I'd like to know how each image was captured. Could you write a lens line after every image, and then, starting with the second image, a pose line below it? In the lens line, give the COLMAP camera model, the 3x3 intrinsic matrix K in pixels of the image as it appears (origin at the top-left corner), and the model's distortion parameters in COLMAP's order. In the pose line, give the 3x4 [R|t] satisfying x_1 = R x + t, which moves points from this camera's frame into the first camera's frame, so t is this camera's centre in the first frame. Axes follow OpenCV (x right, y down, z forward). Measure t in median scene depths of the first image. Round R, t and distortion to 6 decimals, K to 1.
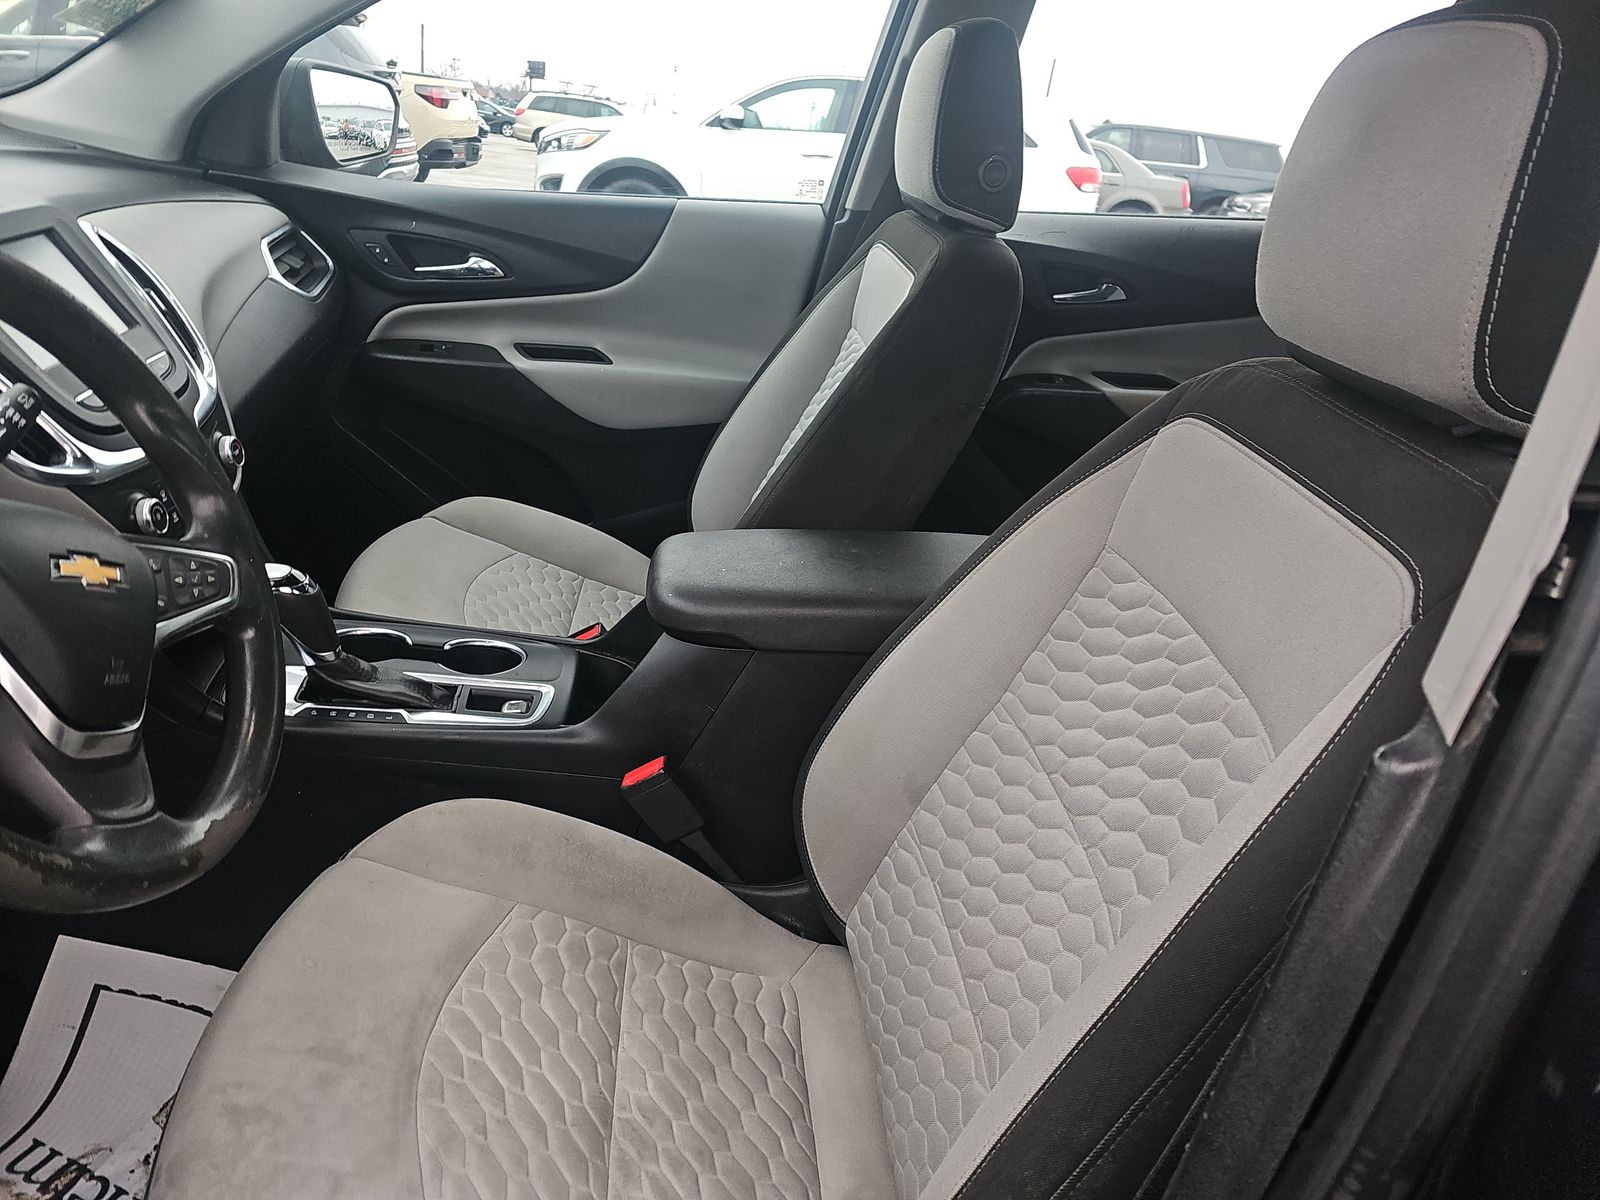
lens RADIAL K [[1054.8, 0, 797.5], [0, 1054.8, 601.1], [0, 0, 1]] dist [0.012197, -0.007966]
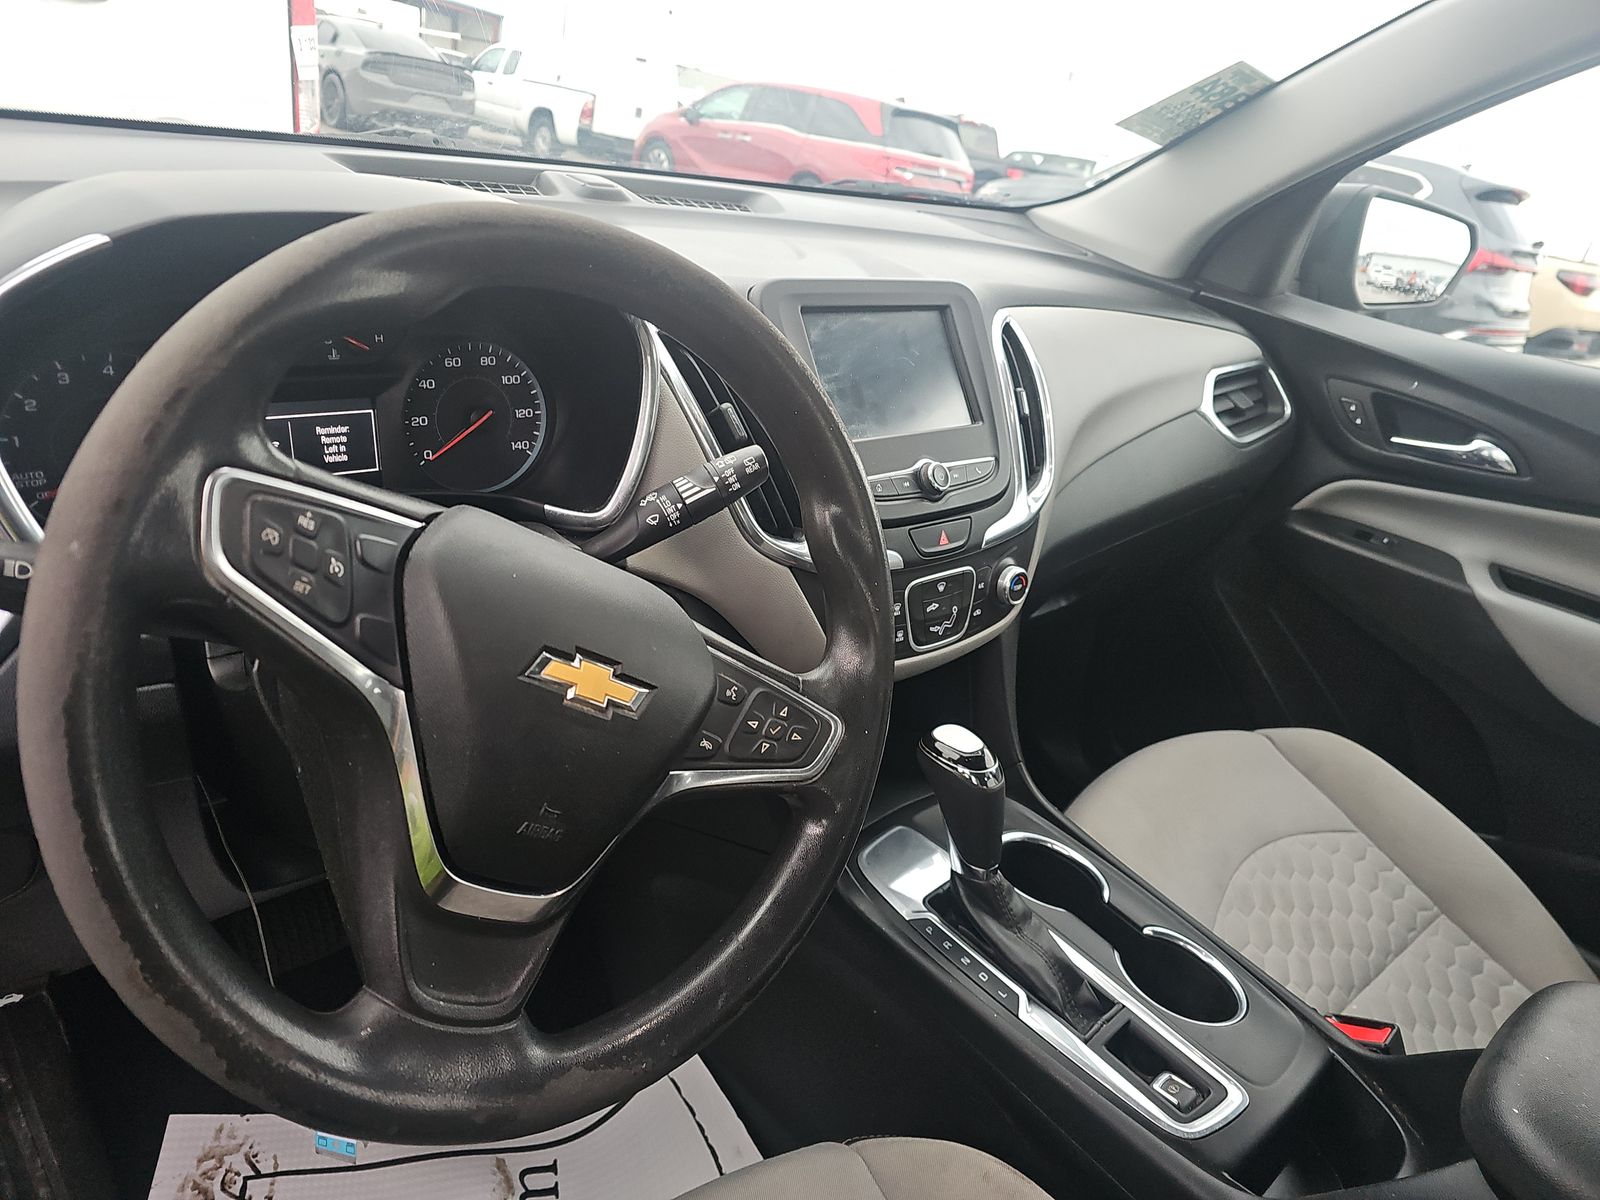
lens RADIAL K [[1054.8, 0, 795.1], [0, 1054.8, 592.6], [0, 0, 1]] dist [0.012197, -0.007966]
pose [[0.602017, 0.313294, -0.734454, -0.020841], [-0.416478, 0.907984, 0.045938, -0.070078], [0.681265, 0.278228, 0.677102, 0.223323]]
